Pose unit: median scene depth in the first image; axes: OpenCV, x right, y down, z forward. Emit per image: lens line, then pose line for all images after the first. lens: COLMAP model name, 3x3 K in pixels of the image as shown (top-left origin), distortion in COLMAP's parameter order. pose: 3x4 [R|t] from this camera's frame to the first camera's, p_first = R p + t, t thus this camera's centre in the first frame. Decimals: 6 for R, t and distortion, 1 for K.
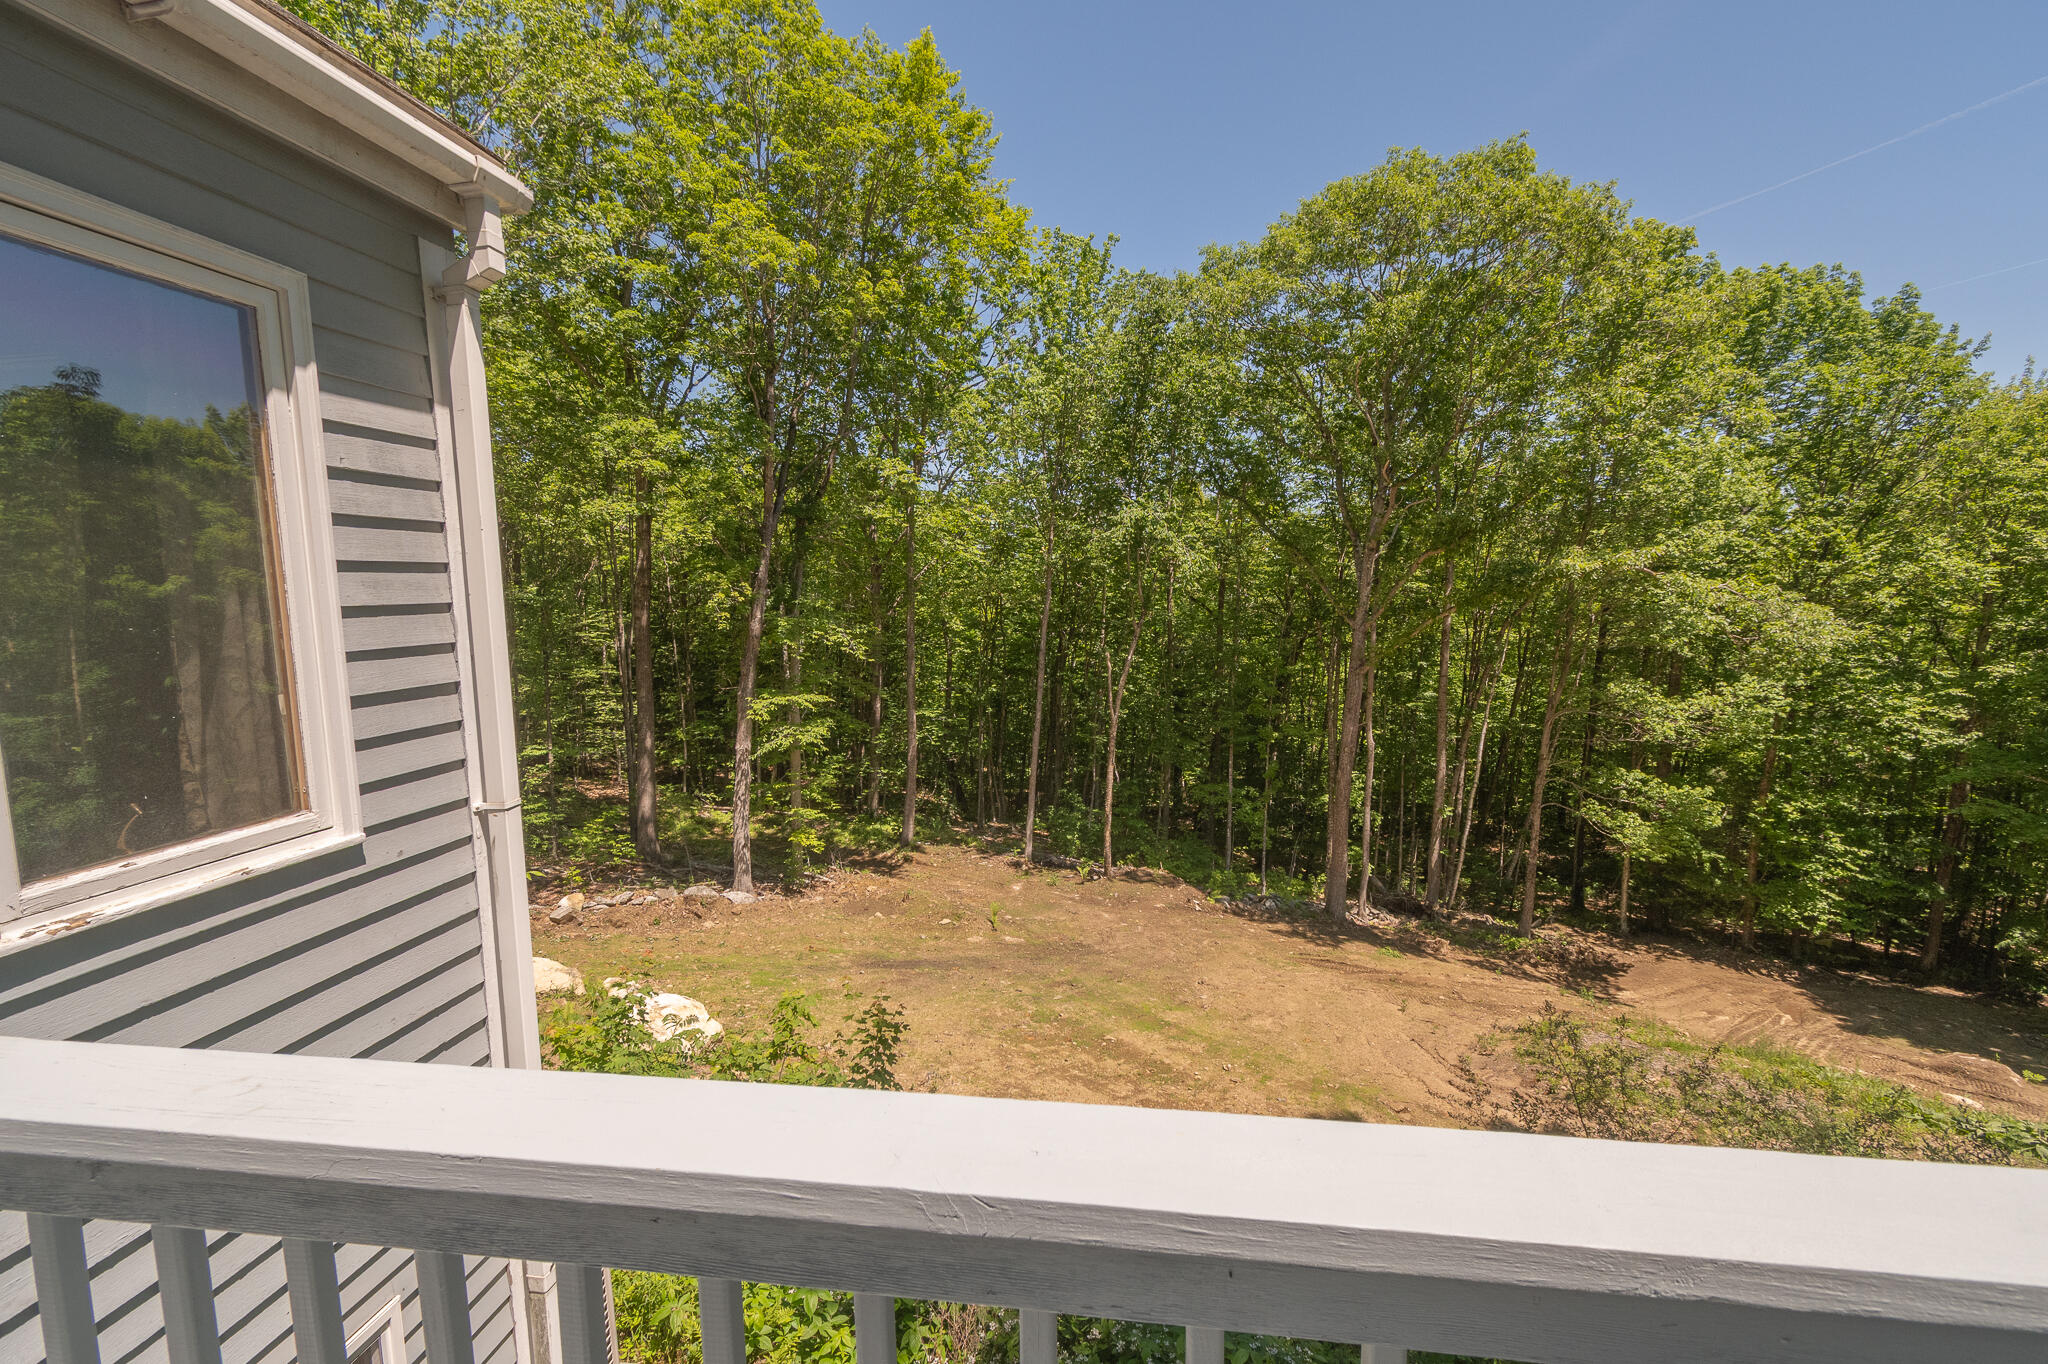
lens RADIAL K [[908.0, 0, 1041.0], [0, 908.0, 696.8], [0, 0, 1]] dist [0.014434, -0.007991]
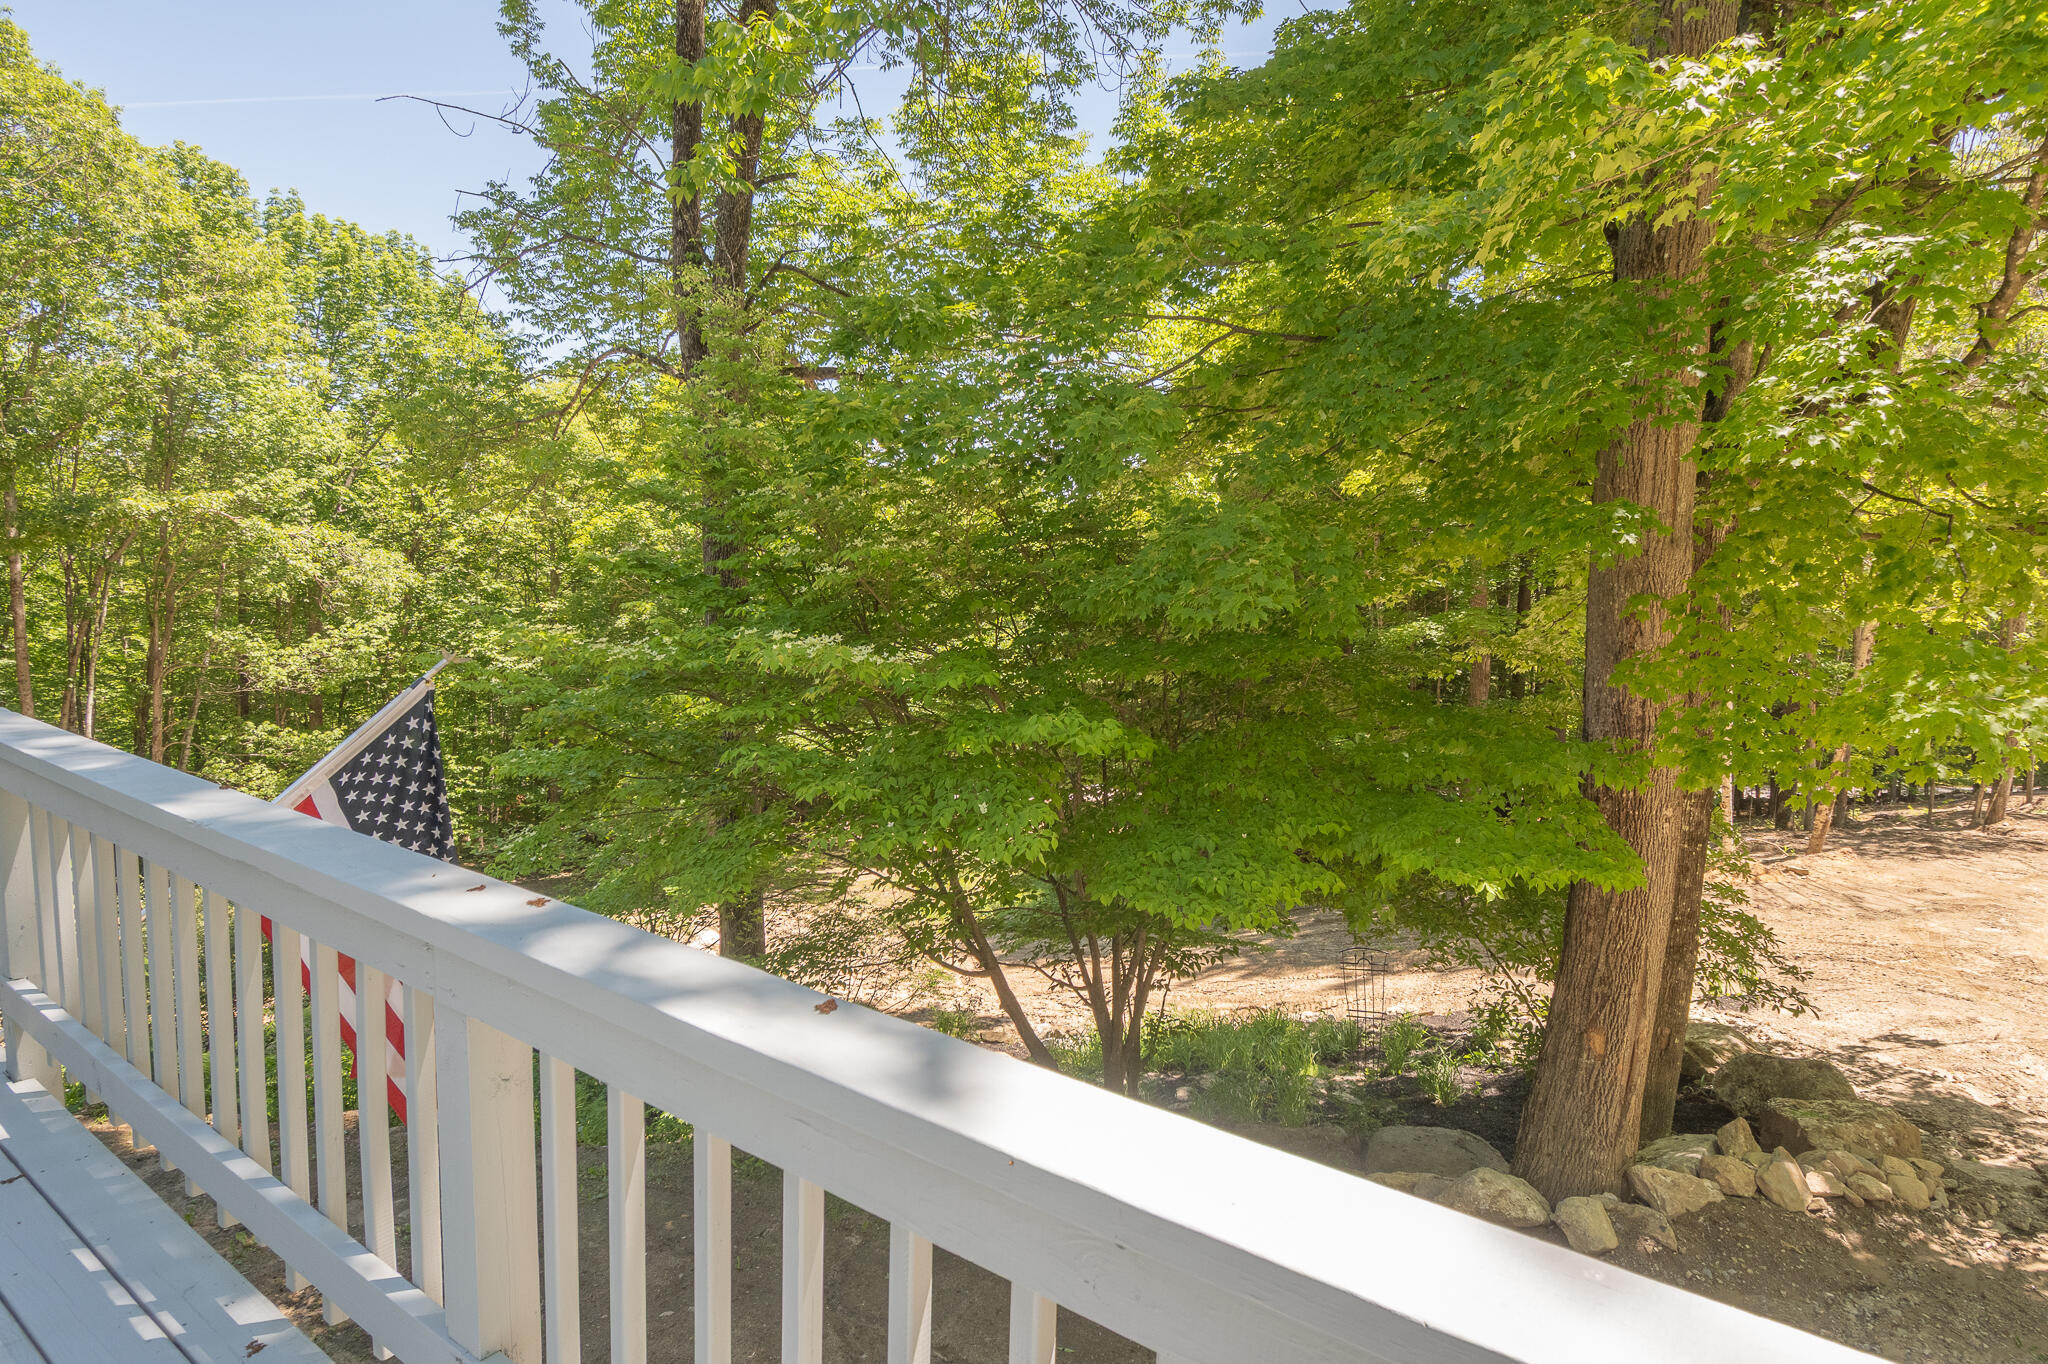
lens RADIAL K [[1175.9, 0, 1028.7], [0, 1175.9, 689.5], [0, 0, 1]] dist [-0.000005, 0.003014]
pose [[0.480356, -0.093635, 0.872061, -0.039806], [0.080135, 0.994812, 0.062674, 0.033981], [-0.873405, 0.039777, 0.485367, -0.315227]]
